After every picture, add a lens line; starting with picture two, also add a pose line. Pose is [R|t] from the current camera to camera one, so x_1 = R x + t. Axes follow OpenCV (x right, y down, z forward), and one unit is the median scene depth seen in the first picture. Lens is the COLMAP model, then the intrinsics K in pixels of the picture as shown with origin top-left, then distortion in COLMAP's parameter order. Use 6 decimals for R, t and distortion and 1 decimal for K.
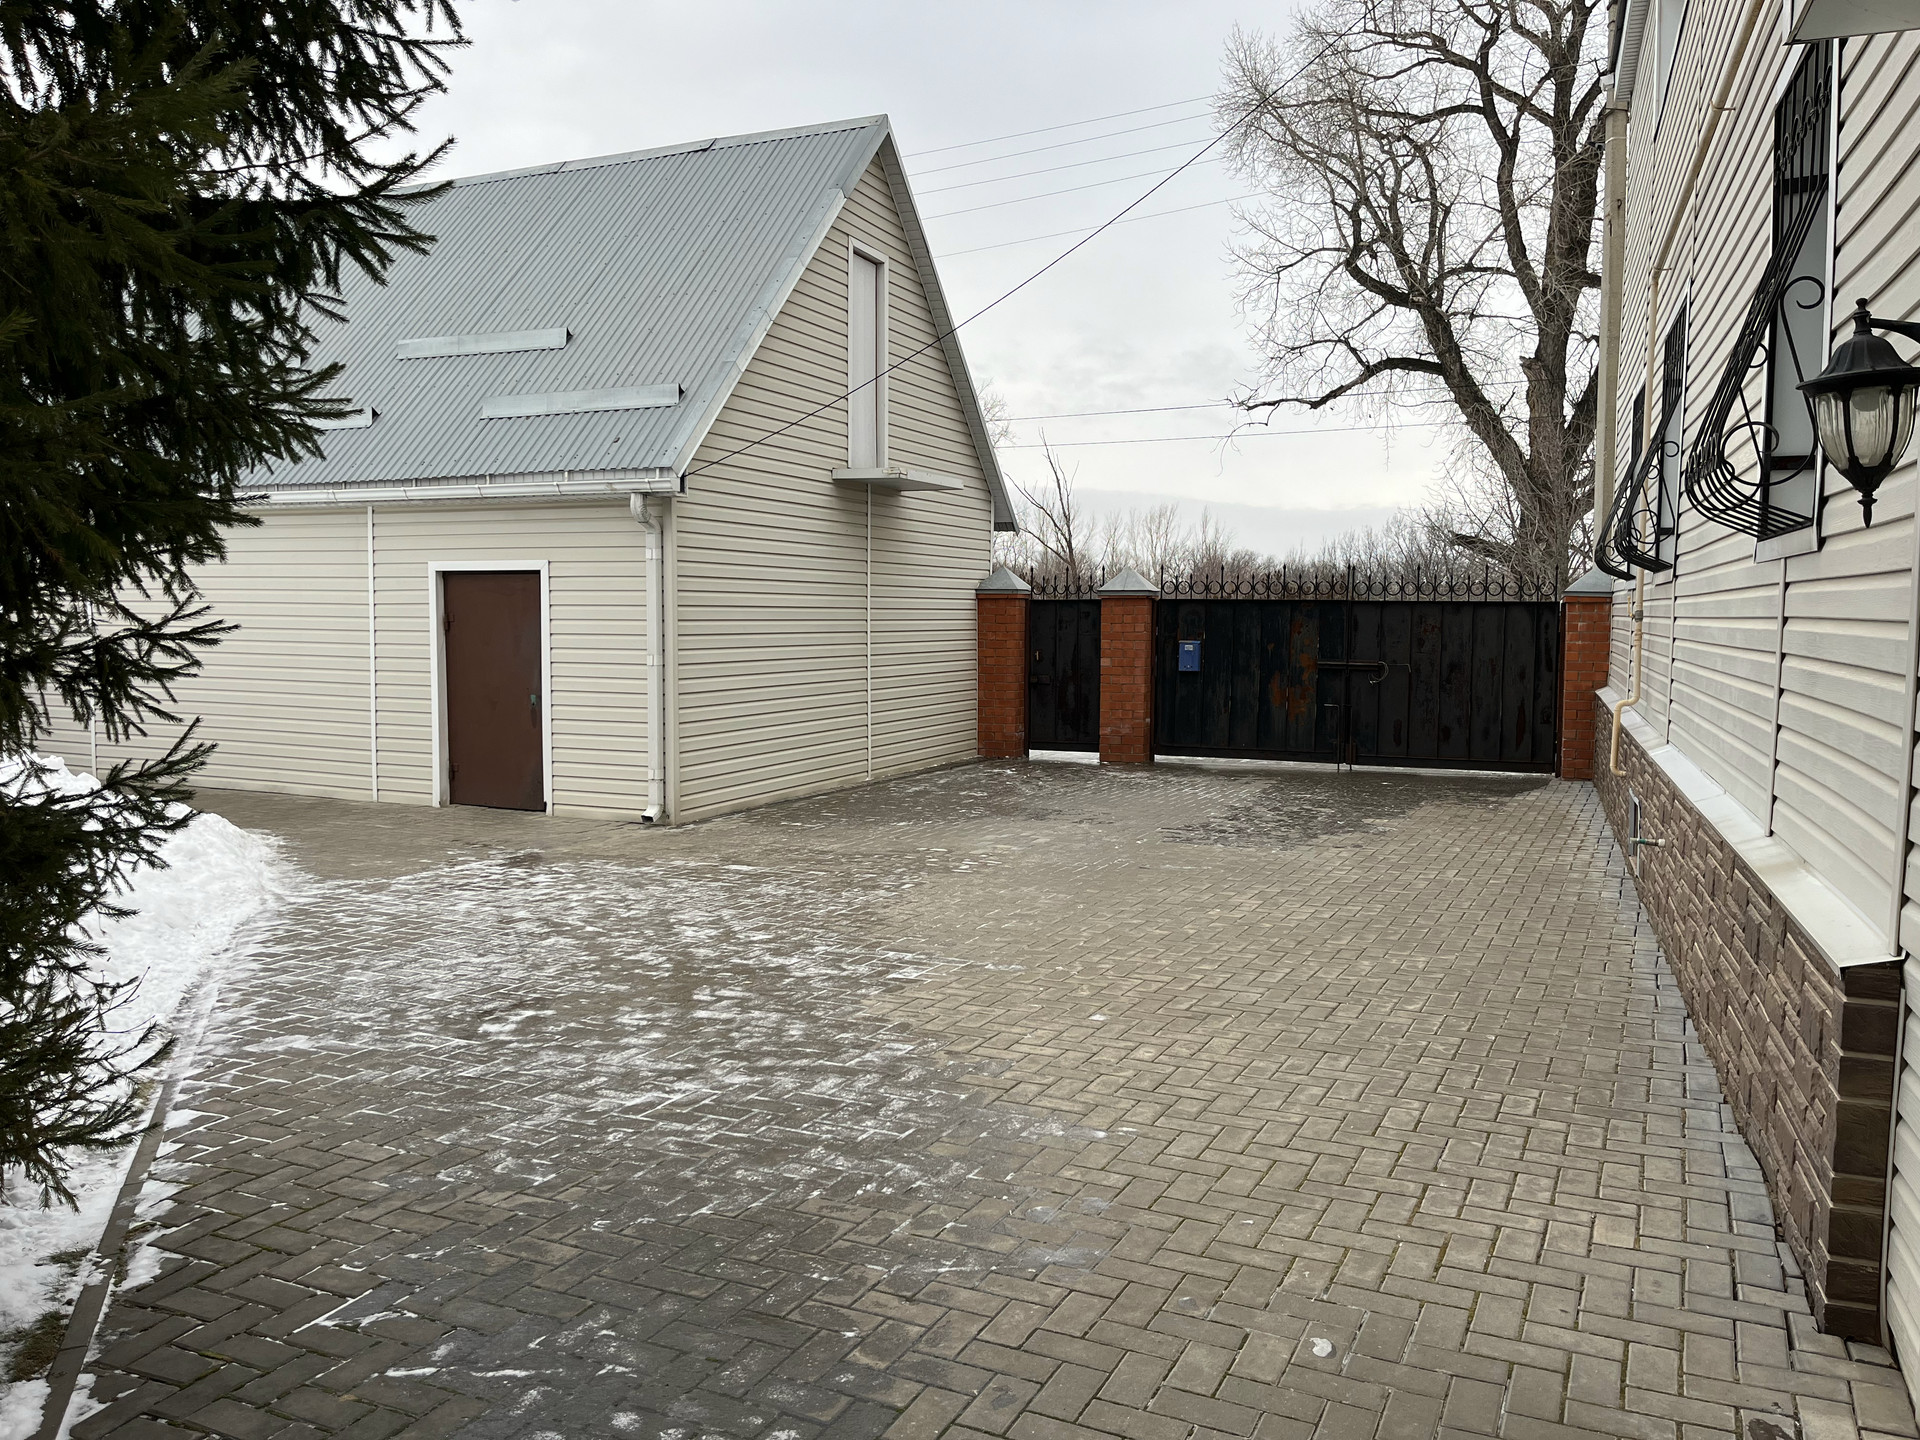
lens RADIAL K [[1452.5, 0, 977.6], [0, 1452.5, 726.4], [0, 0, 1]] dist [0.063833, -0.087517]
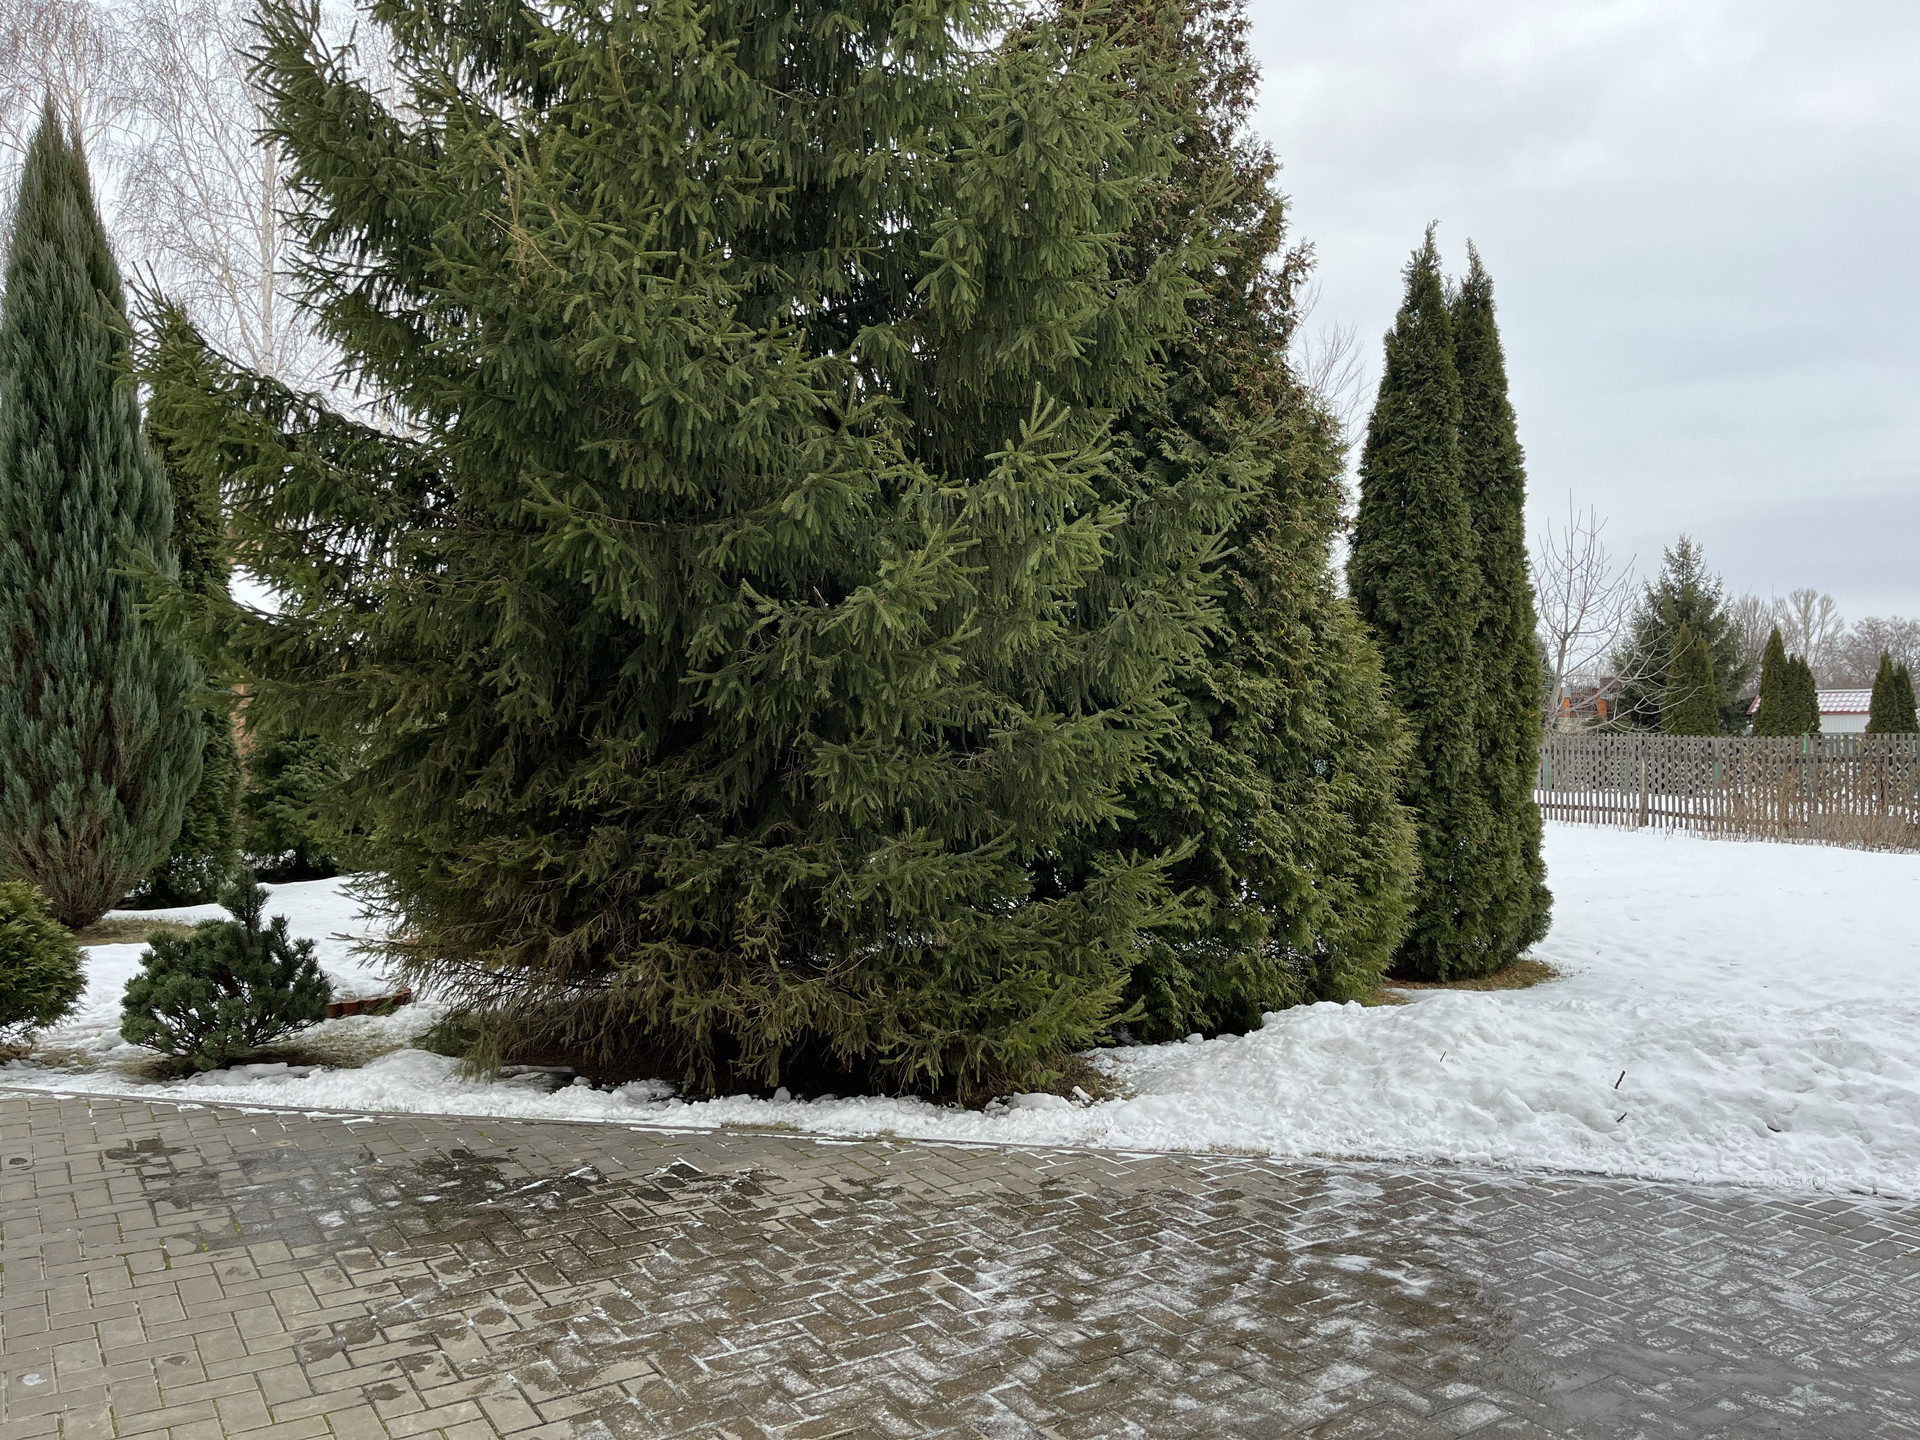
lens RADIAL K [[1452.5, 0, 966.3], [0, 1452.5, 720.5], [0, 0, 1]] dist [0.063833, -0.087517]
pose [[-0.509799, -0.010476, -0.860230, 0.238424], [-0.077378, 0.996431, 0.033722, -0.050502], [0.856807, 0.083755, -0.508790, 0.607998]]
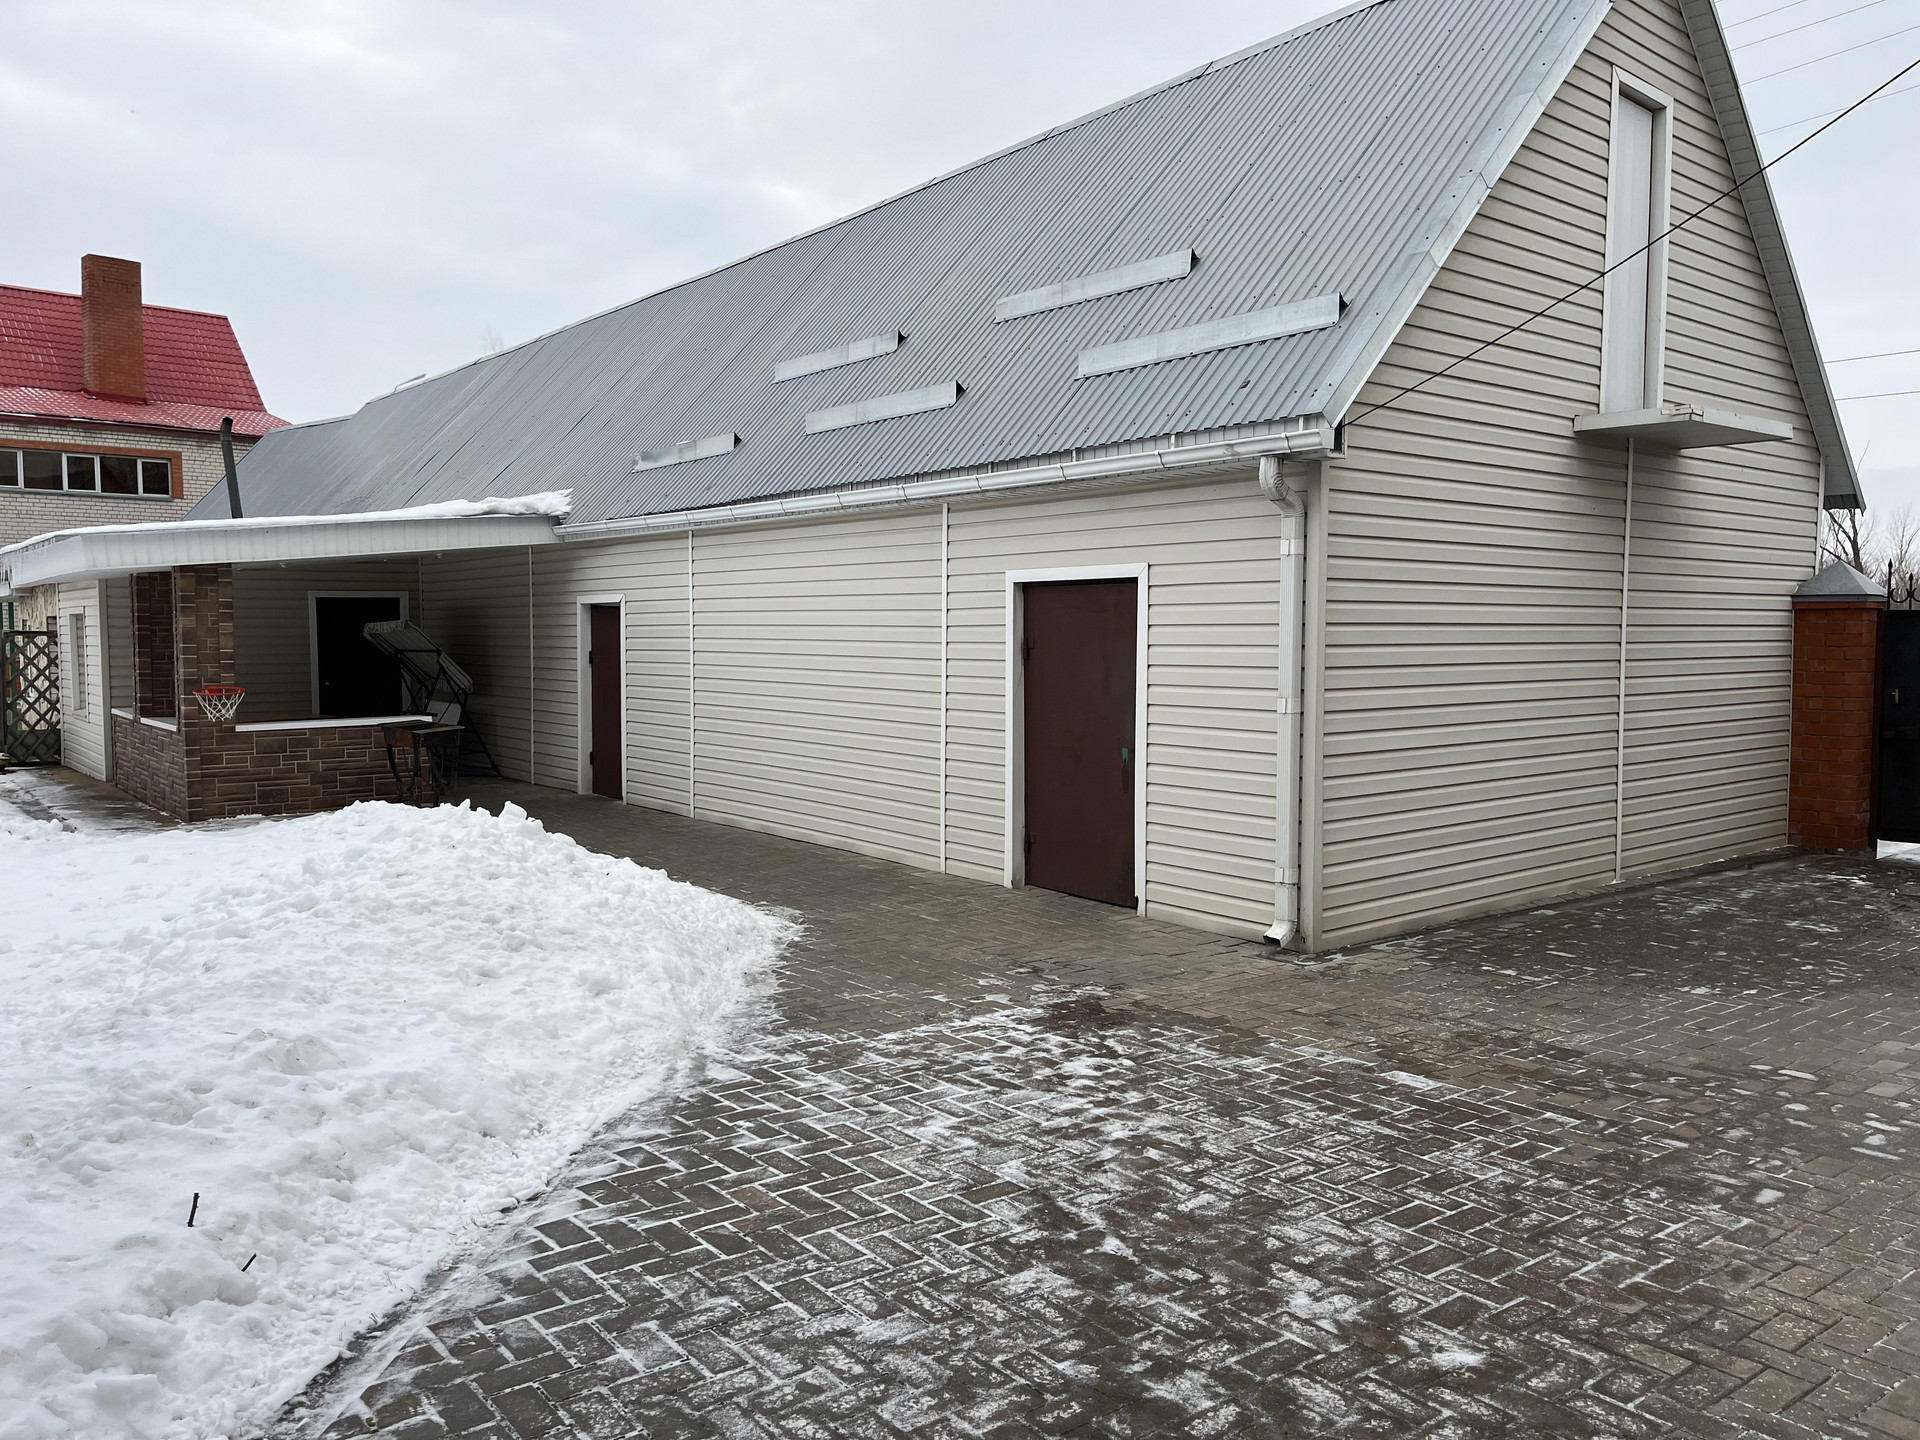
lens RADIAL K [[1452.5, 0, 959.3], [0, 1452.5, 721.0], [0, 0, 1]] dist [0.063833, -0.087517]
pose [[0.892740, 0.022914, -0.449990, -0.056370], [-0.030657, 0.999481, -0.009925, -0.027647], [0.449528, 0.022656, 0.892979, 0.341284]]
